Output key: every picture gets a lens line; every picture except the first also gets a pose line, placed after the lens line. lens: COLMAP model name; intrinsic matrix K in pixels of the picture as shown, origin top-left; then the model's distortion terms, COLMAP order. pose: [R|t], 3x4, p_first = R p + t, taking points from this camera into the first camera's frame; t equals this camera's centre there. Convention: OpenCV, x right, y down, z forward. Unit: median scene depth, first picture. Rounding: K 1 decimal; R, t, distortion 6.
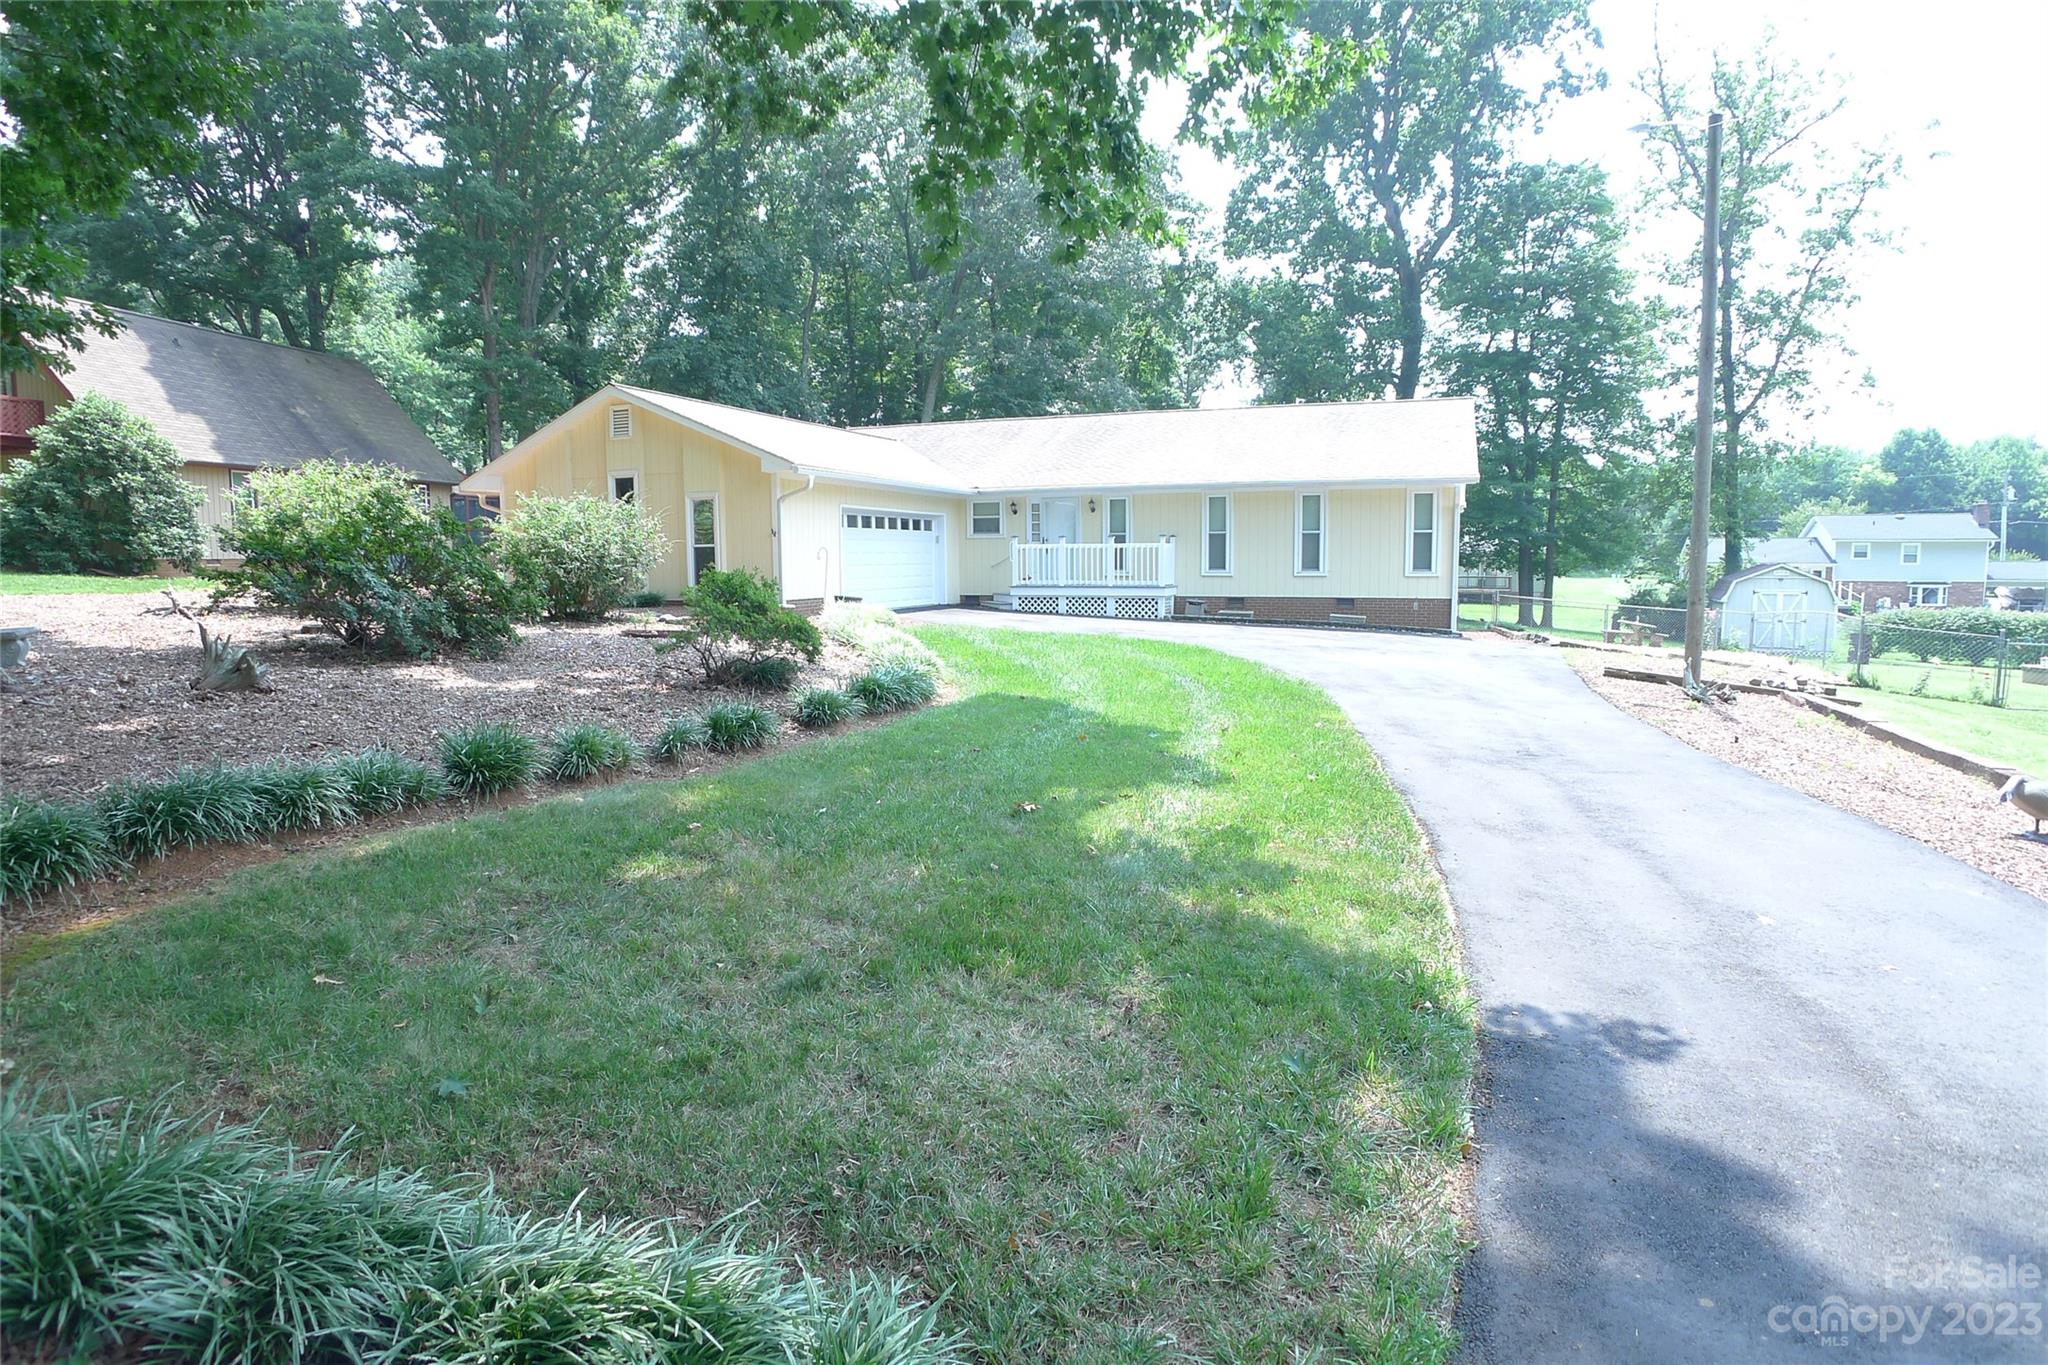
lens RADIAL K [[1098.4, 0, 1027.1], [0, 1098.4, 662.6], [0, 0, 1]] dist [-0.004182, -0.000776]
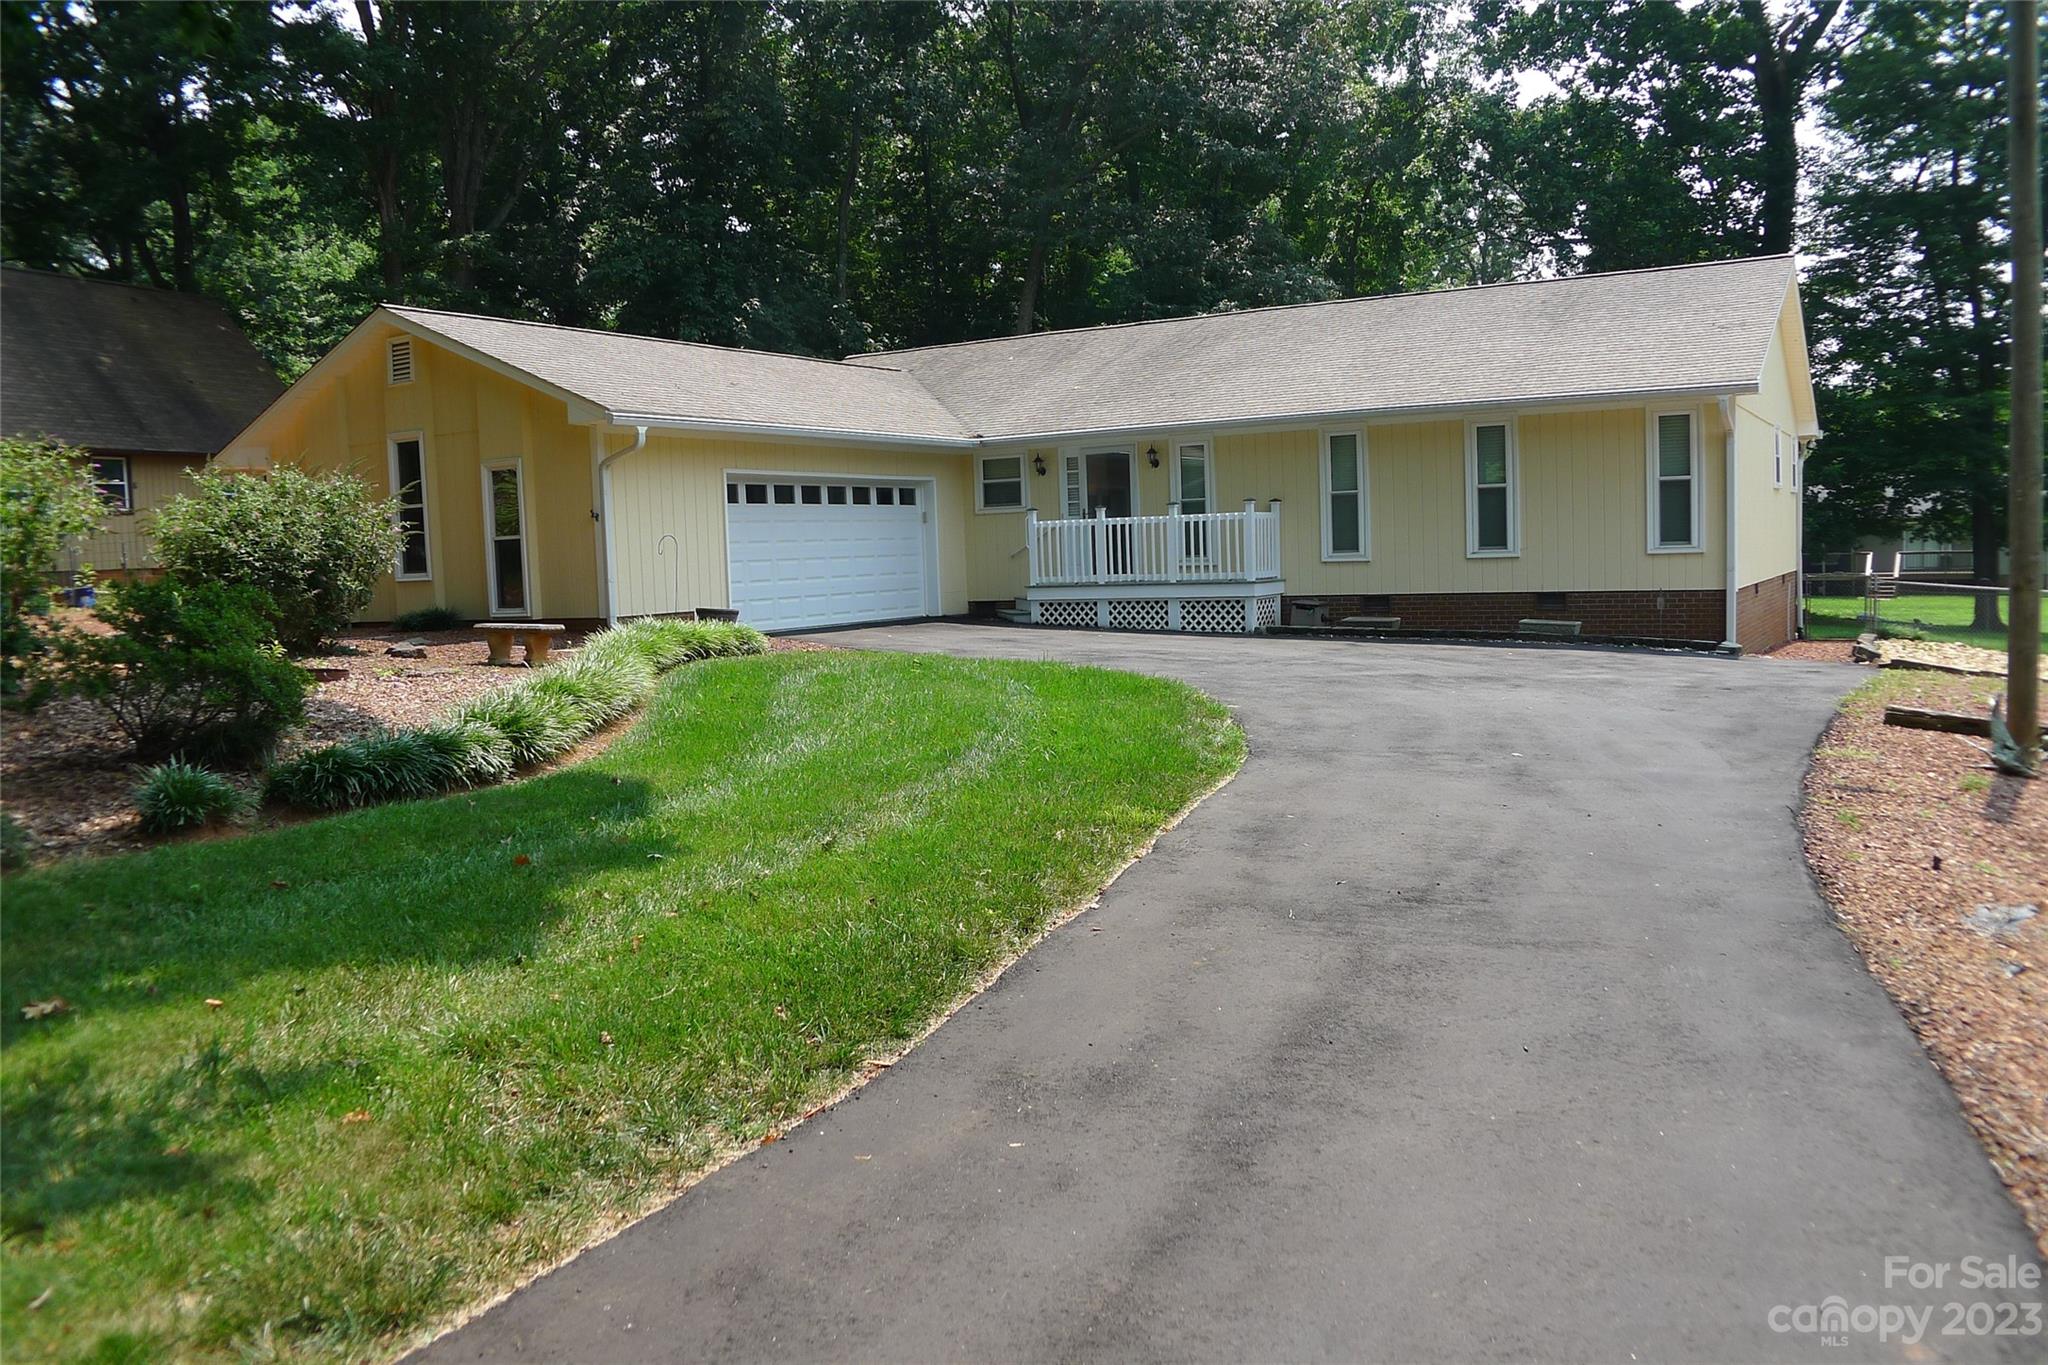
lens RADIAL K [[1584.7, 0, 1024.0], [0, 1584.7, 682.5], [0, 0, 1]] dist [-0.032277, -0.002897]
pose [[0.984659, -0.014001, -0.173925, 0.144832], [0.012447, 0.999872, -0.010025, -0.003888], [0.174043, 0.007706, 0.984708, 0.085687]]
